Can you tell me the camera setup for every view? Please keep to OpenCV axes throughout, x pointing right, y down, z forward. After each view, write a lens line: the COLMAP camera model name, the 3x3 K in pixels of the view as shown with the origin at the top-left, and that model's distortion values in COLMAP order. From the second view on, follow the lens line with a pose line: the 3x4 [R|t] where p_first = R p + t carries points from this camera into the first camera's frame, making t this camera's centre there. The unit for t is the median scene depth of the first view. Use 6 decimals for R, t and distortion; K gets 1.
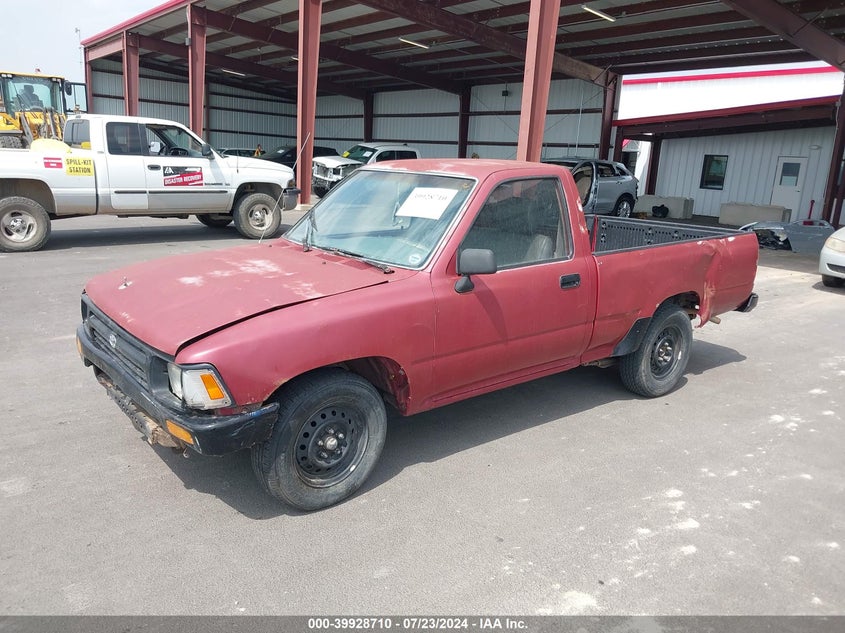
lens RADIAL K [[673.6, 0, 423.4], [0, 673.6, 318.6], [0, 0, 1]] dist [0.013301, -0.033192]
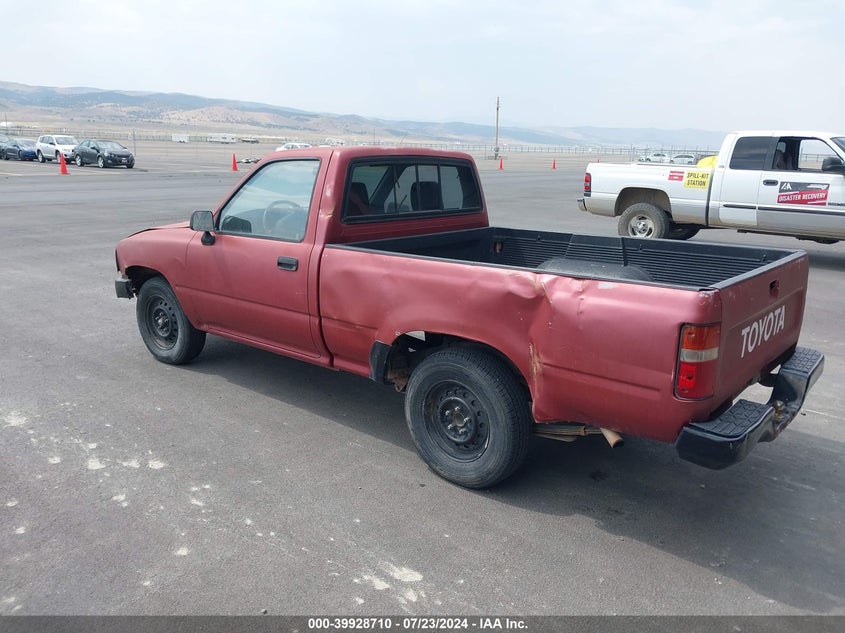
lens RADIAL K [[673.6, 0, 425.8], [0, 673.6, 313.3], [0, 0, 1]] dist [0.013301, -0.033192]
pose [[0.191404, 0.197604, -0.961414, 0.479499], [-0.251022, 0.956803, 0.146681, -0.071069], [0.948869, 0.213261, 0.232739, 0.386060]]
